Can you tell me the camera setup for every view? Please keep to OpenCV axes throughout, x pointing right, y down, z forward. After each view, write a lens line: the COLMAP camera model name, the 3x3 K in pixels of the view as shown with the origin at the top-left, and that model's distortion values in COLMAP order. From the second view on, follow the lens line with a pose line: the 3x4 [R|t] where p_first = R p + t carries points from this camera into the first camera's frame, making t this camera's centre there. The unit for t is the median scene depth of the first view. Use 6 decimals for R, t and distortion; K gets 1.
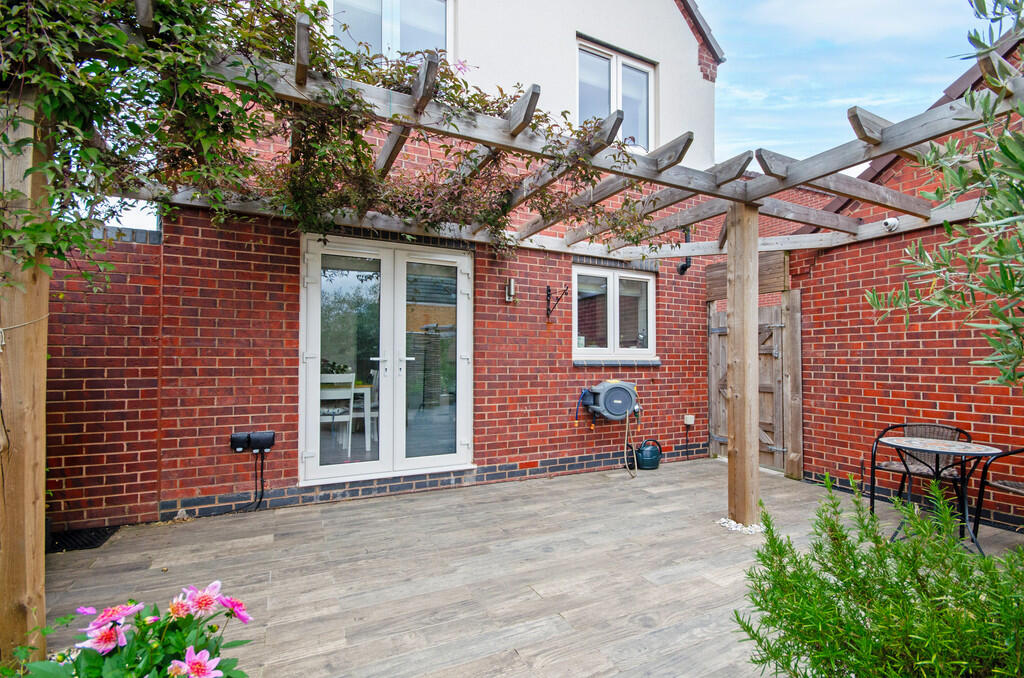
lens RADIAL K [[462.0, 0, 522.1], [0, 462.0, 352.4], [0, 0, 1]] dist [0.000624, -0.001420]
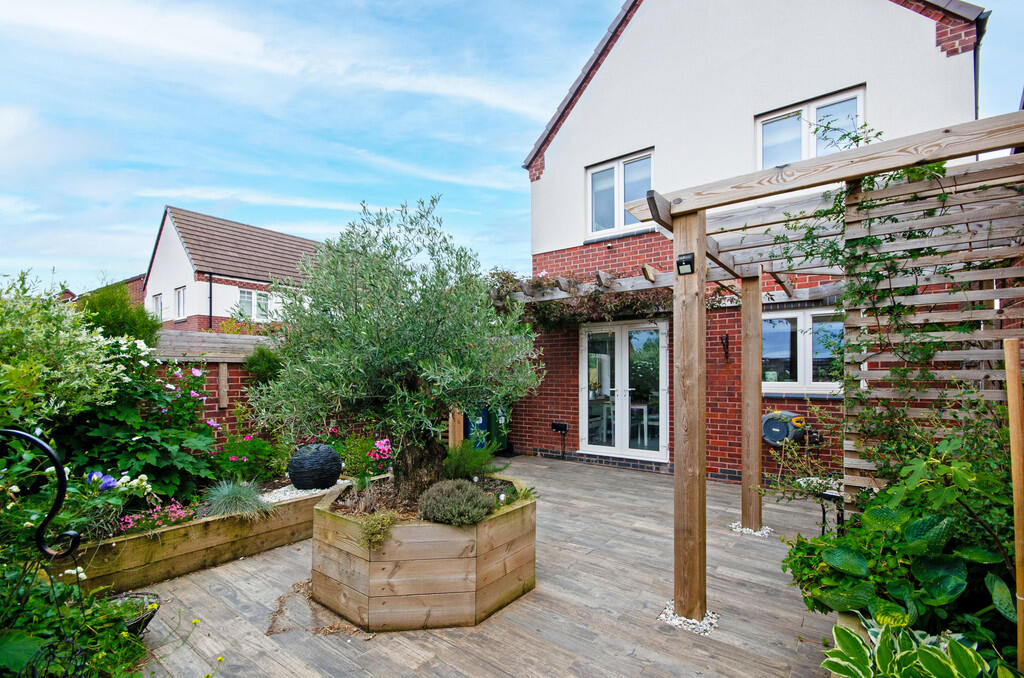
lens RADIAL K [[462.0, 0, 502.9], [0, 462.0, 376.5], [0, 0, 1]] dist [0.000624, -0.001420]
pose [[0.416870, -0.001780, -0.908964, 1.016137], [0.019289, 0.999790, 0.006888, -0.049839], [0.908761, -0.020405, 0.416817, -0.104060]]
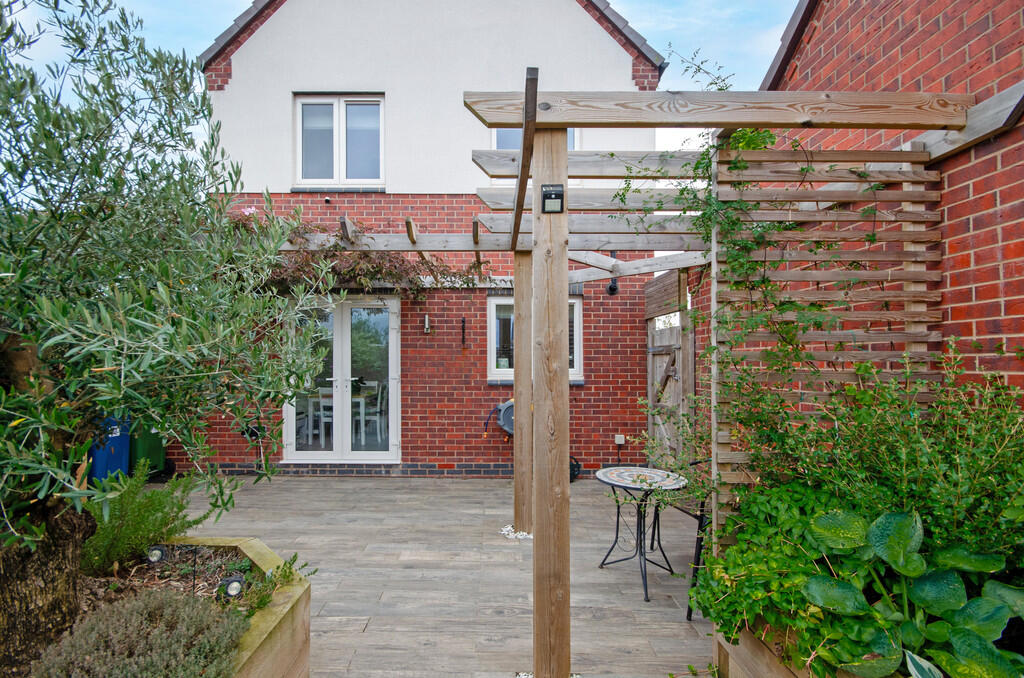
lens RADIAL K [[462.0, 0, 476.9], [0, 462.0, 362.3], [0, 0, 1]] dist [0.000624, -0.001420]
pose [[0.886413, -0.005688, -0.462861, 0.671792], [0.010461, 0.999915, 0.007747, -0.039681], [0.462778, -0.011709, 0.886397, -0.039473]]
